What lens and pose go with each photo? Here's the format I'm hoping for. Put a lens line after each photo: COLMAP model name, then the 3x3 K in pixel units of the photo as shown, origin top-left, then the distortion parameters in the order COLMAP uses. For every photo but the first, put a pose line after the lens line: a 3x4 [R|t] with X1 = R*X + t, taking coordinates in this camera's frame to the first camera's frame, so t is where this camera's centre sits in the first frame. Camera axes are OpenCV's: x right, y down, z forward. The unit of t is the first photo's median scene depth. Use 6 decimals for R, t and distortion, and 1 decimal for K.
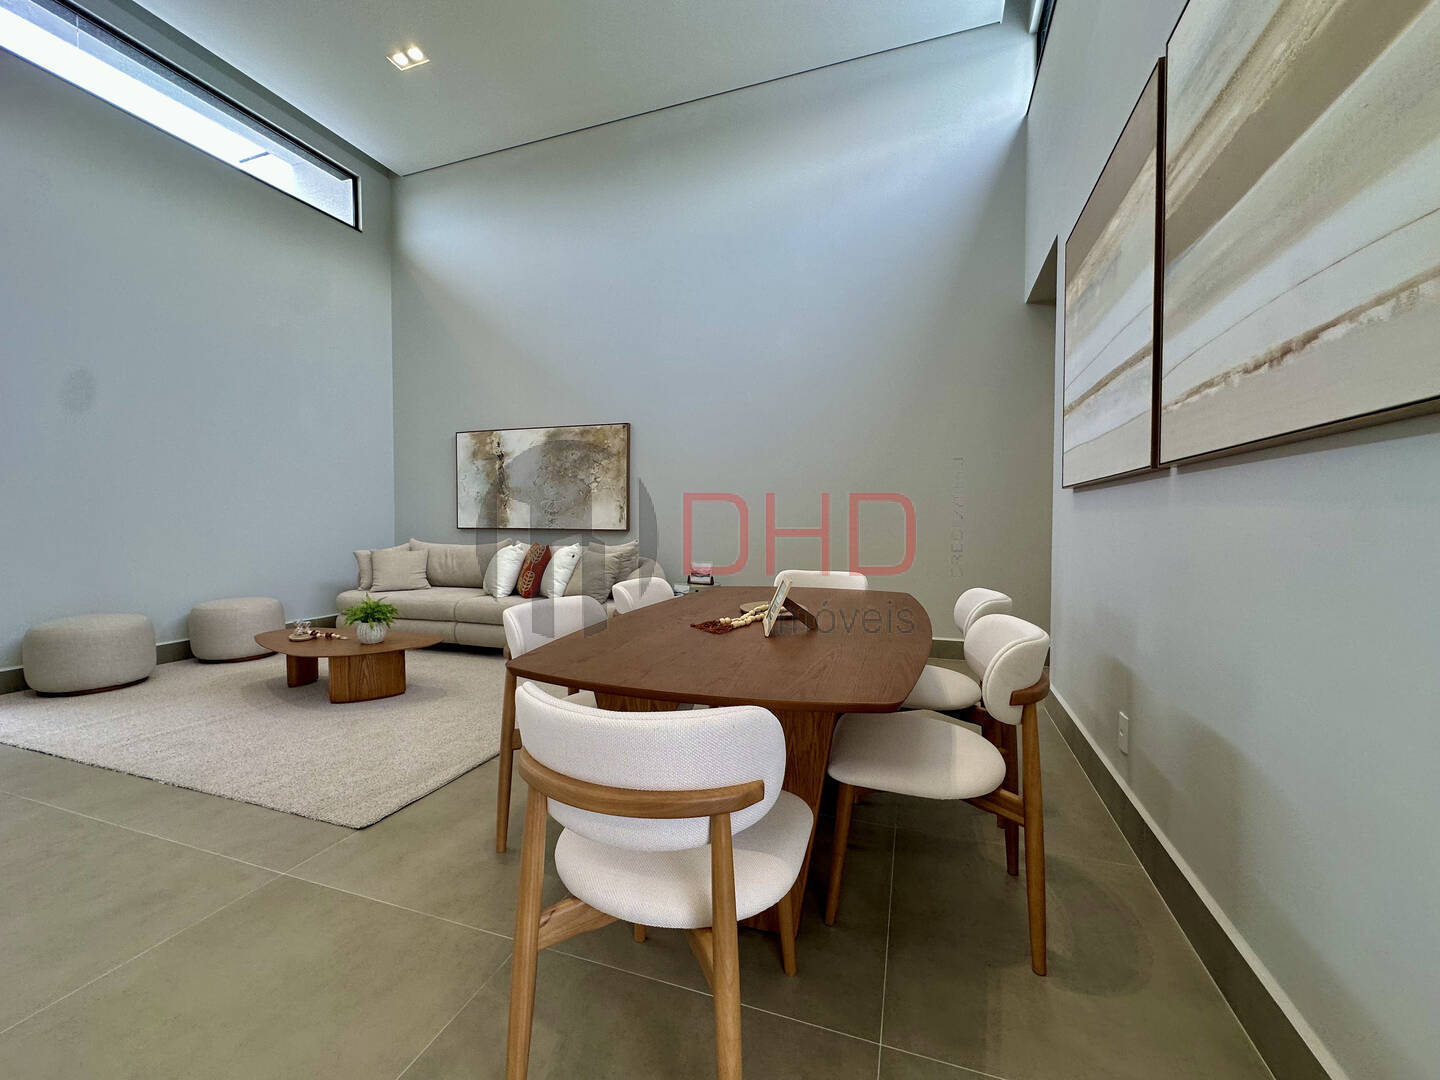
lens RADIAL K [[574.1, 0, 723.0], [0, 574.1, 536.2], [0, 0, 1]] dist [-0.004391, -0.000005]
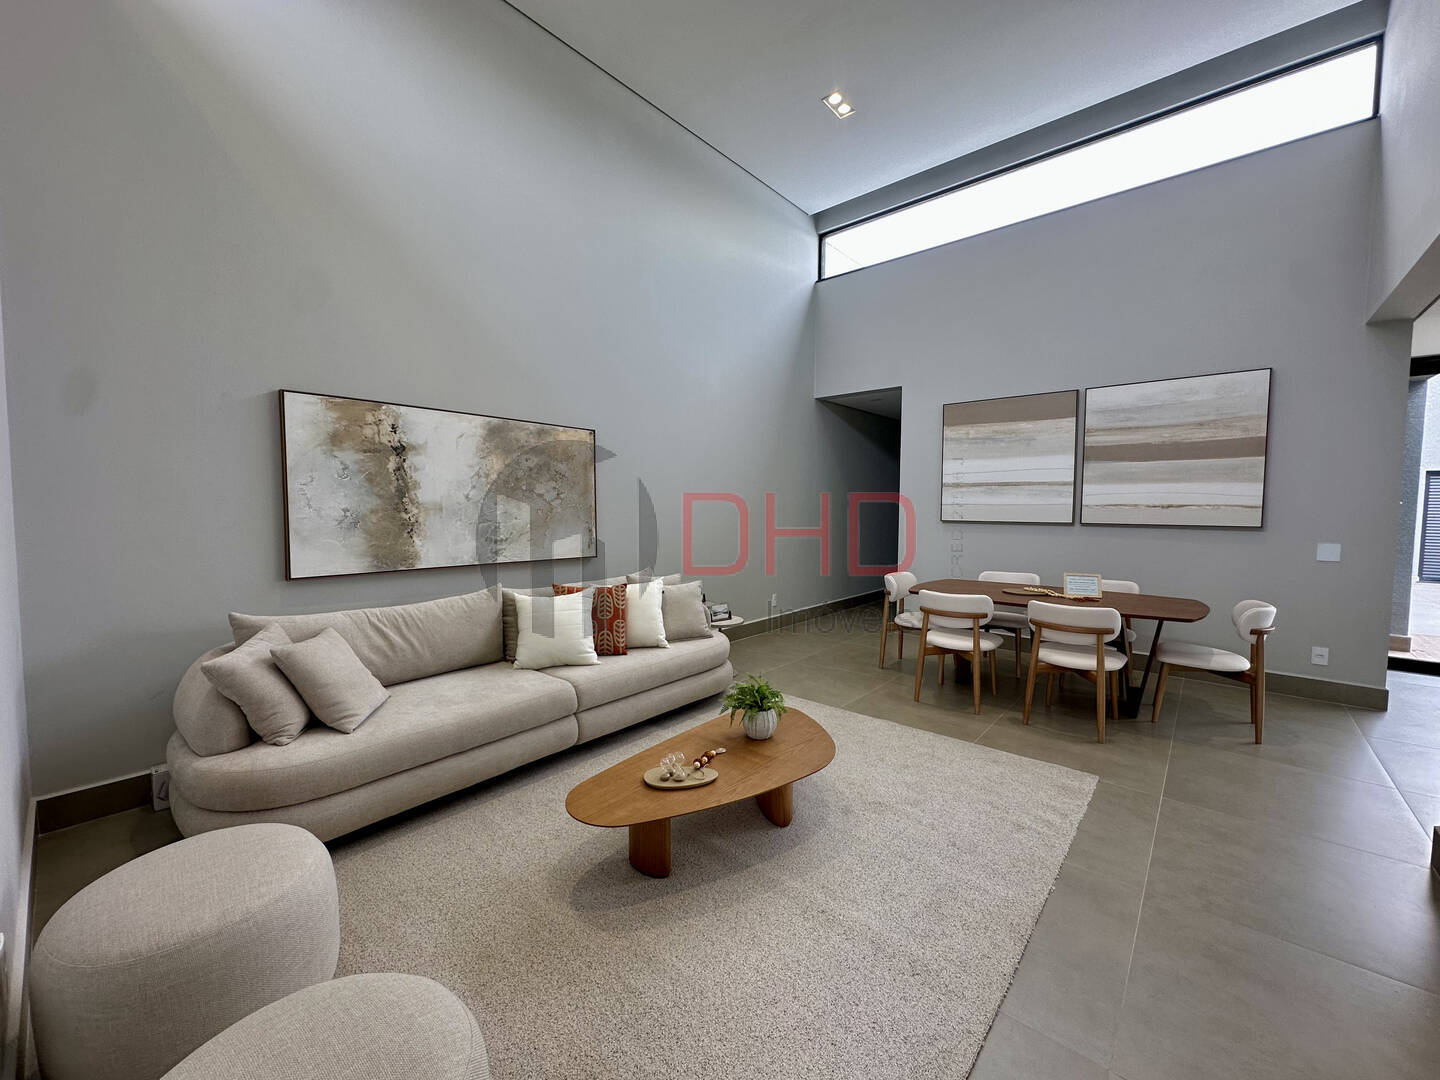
lens RADIAL K [[574.1, 0, 720.2], [0, 574.1, 537.4], [0, 0, 1]] dist [-0.004391, -0.000005]
pose [[0.377057, -0.050756, 0.924798, -0.838955], [0.022519, 0.998705, 0.045631, -0.070081], [-0.925916, 0.003620, 0.377711, 0.484666]]
